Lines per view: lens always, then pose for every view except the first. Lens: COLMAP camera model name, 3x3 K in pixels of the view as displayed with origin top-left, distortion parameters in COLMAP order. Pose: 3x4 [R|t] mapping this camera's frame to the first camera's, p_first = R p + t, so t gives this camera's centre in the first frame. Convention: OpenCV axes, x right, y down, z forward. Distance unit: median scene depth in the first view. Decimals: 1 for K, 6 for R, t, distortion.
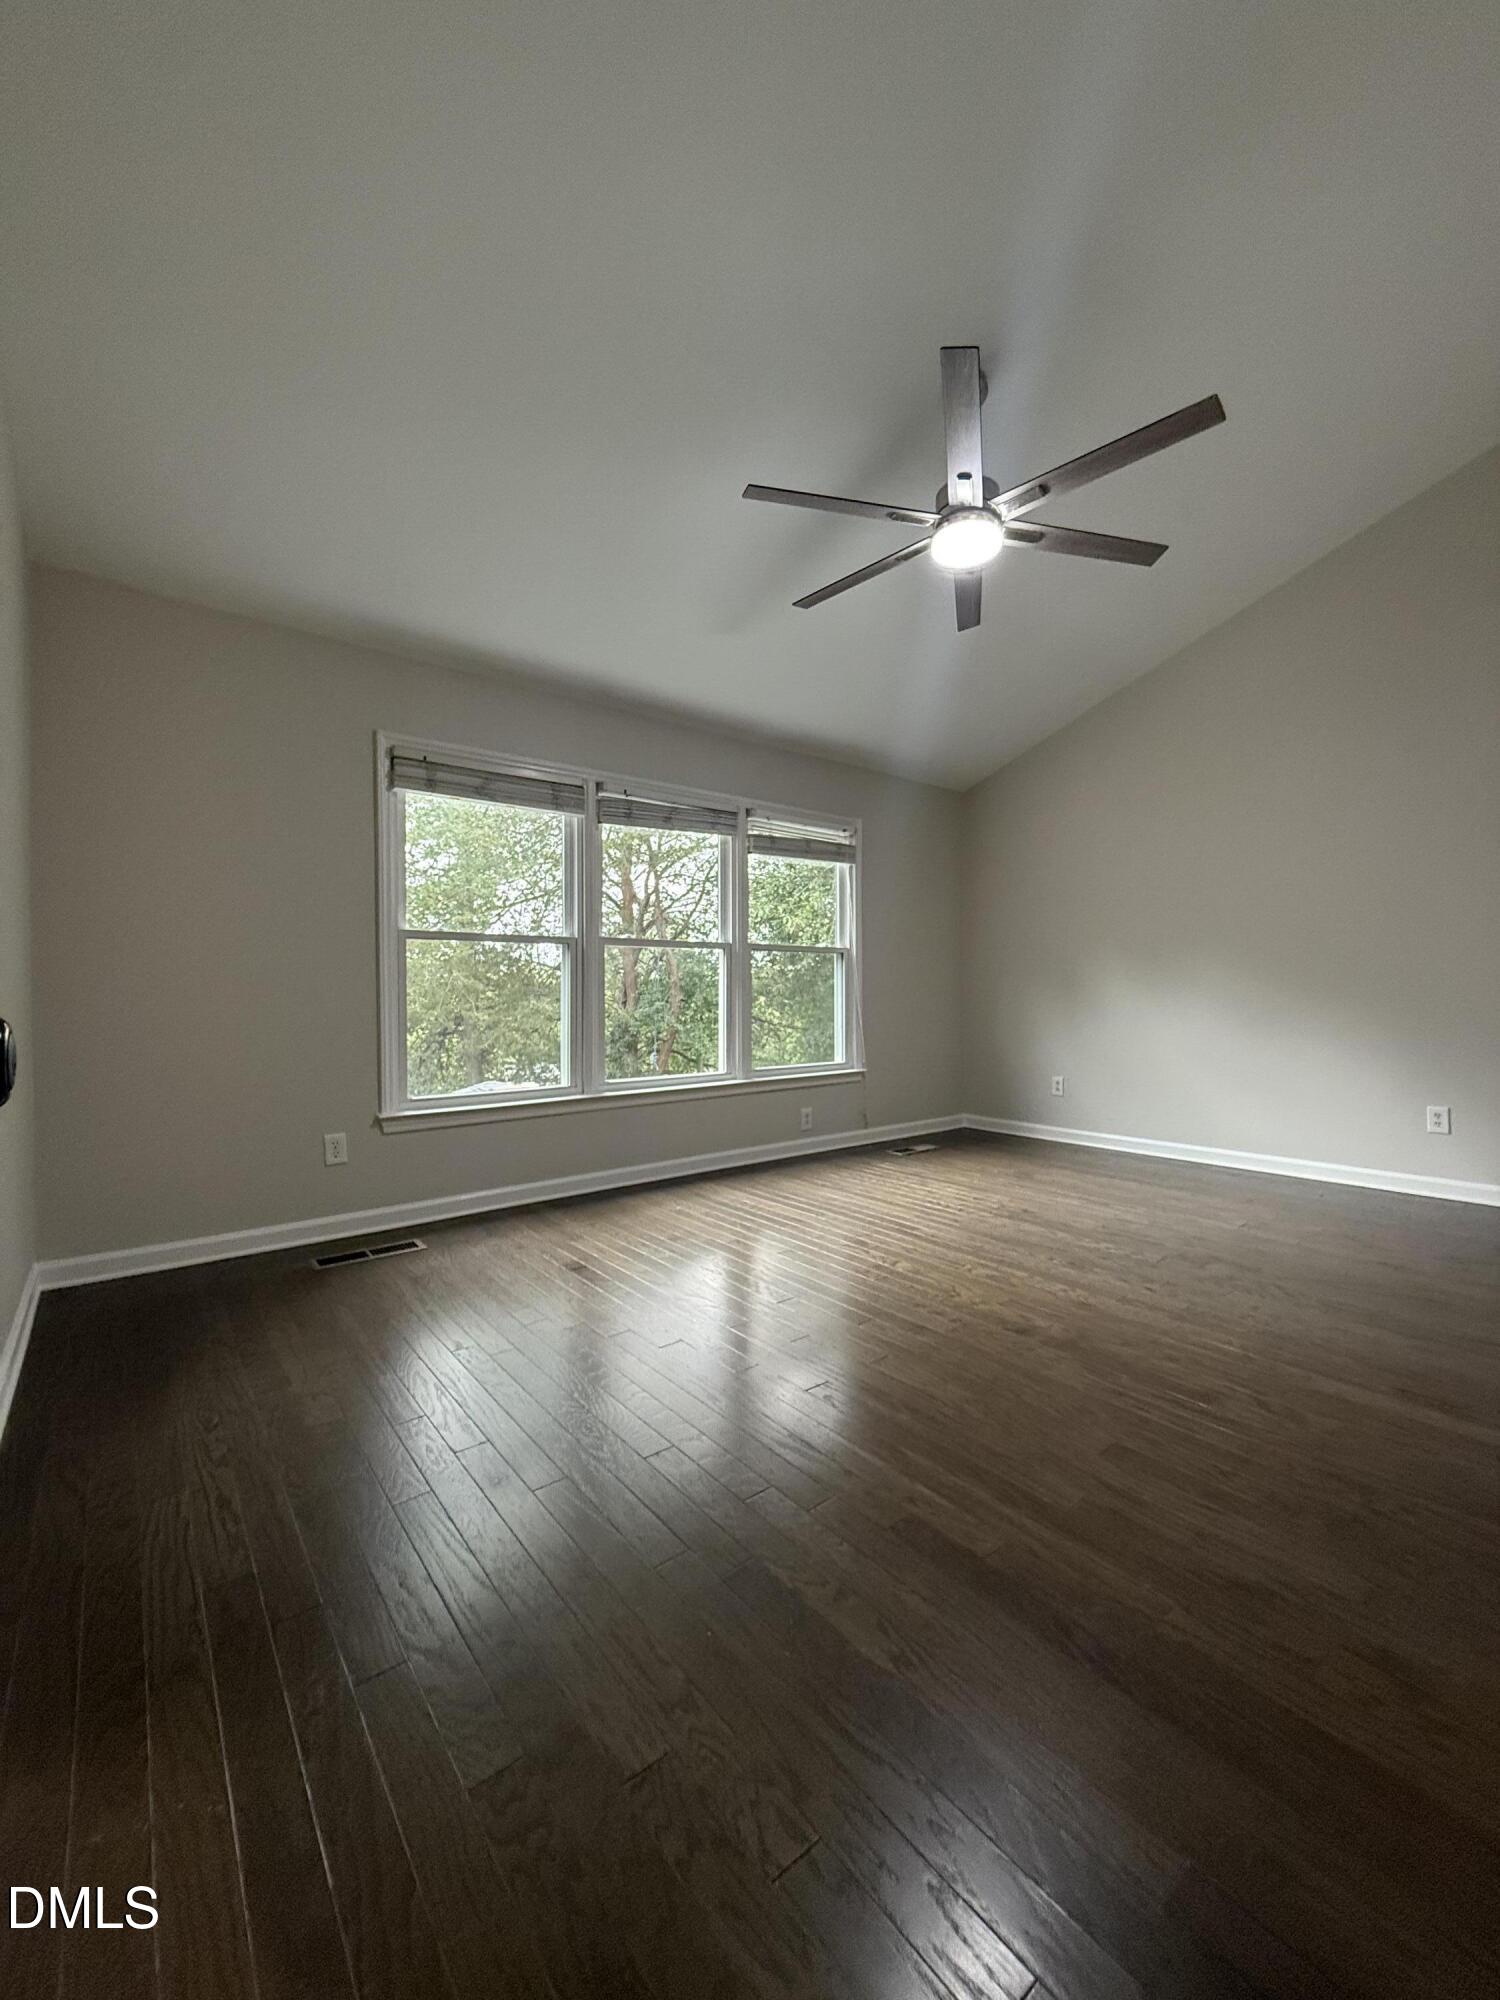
lens RADIAL K [[802.8, 0, 749.3], [0, 802.8, 996.3], [0, 0, 1]] dist [-0.001066, 0.000116]
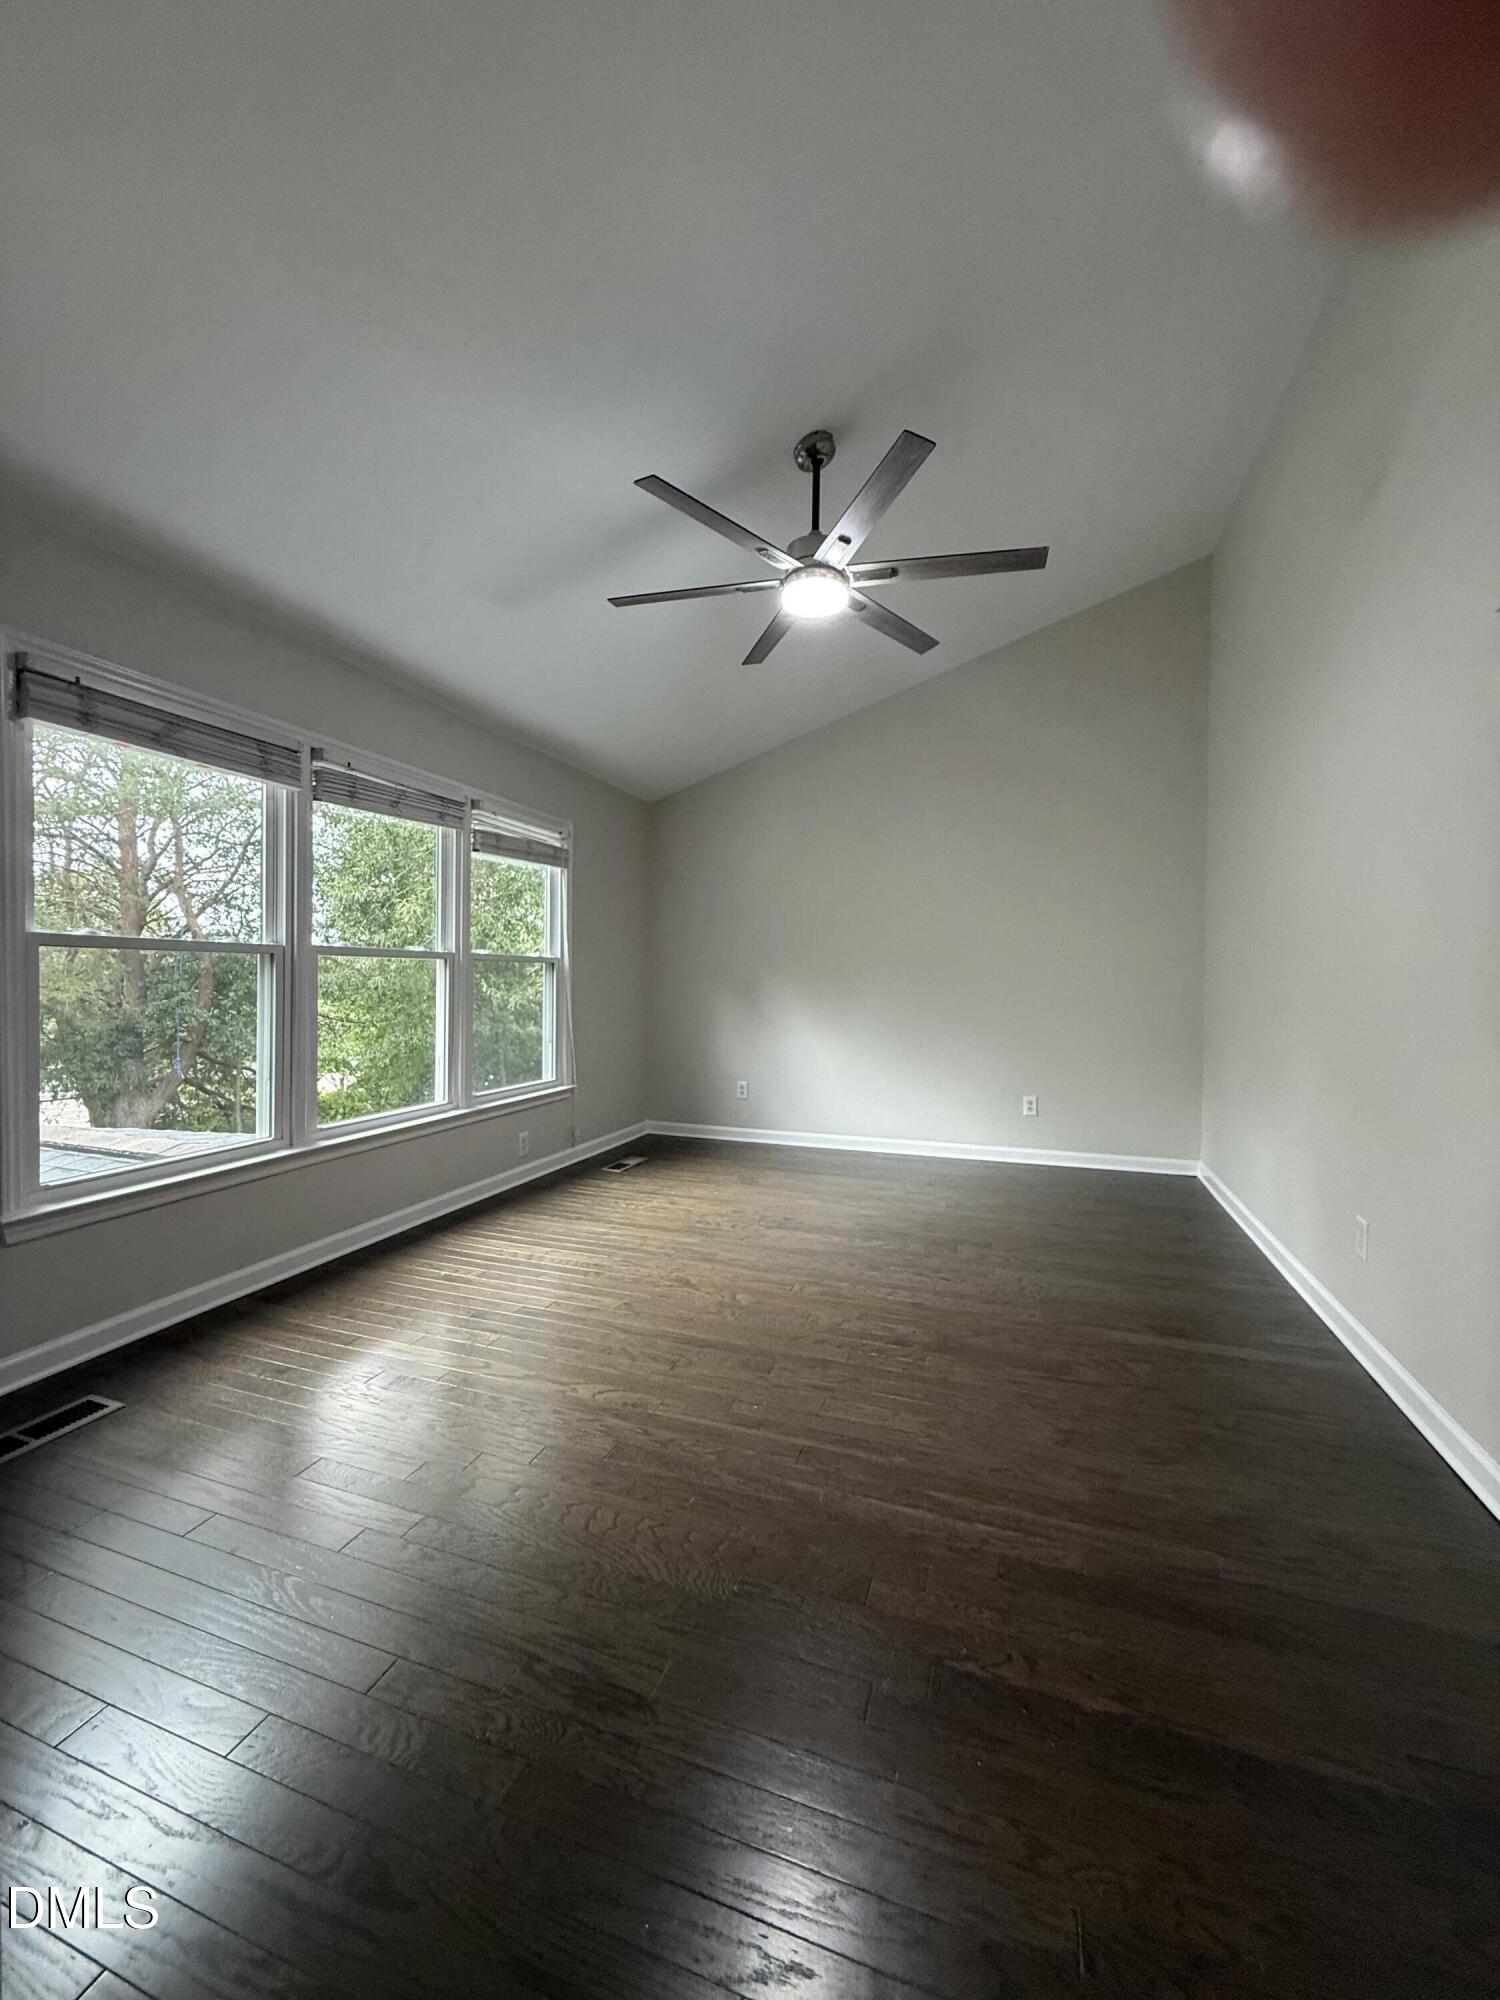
lens RADIAL K [[802.8, 0, 747.4], [0, 802.8, 995.1], [0, 0, 1]] dist [-0.001066, 0.000116]
pose [[0.843849, 0.003557, 0.536569, -0.260796], [-0.014536, 0.999763, 0.016233, -0.046621], [-0.536384, -0.021498, 0.843700, 0.113855]]
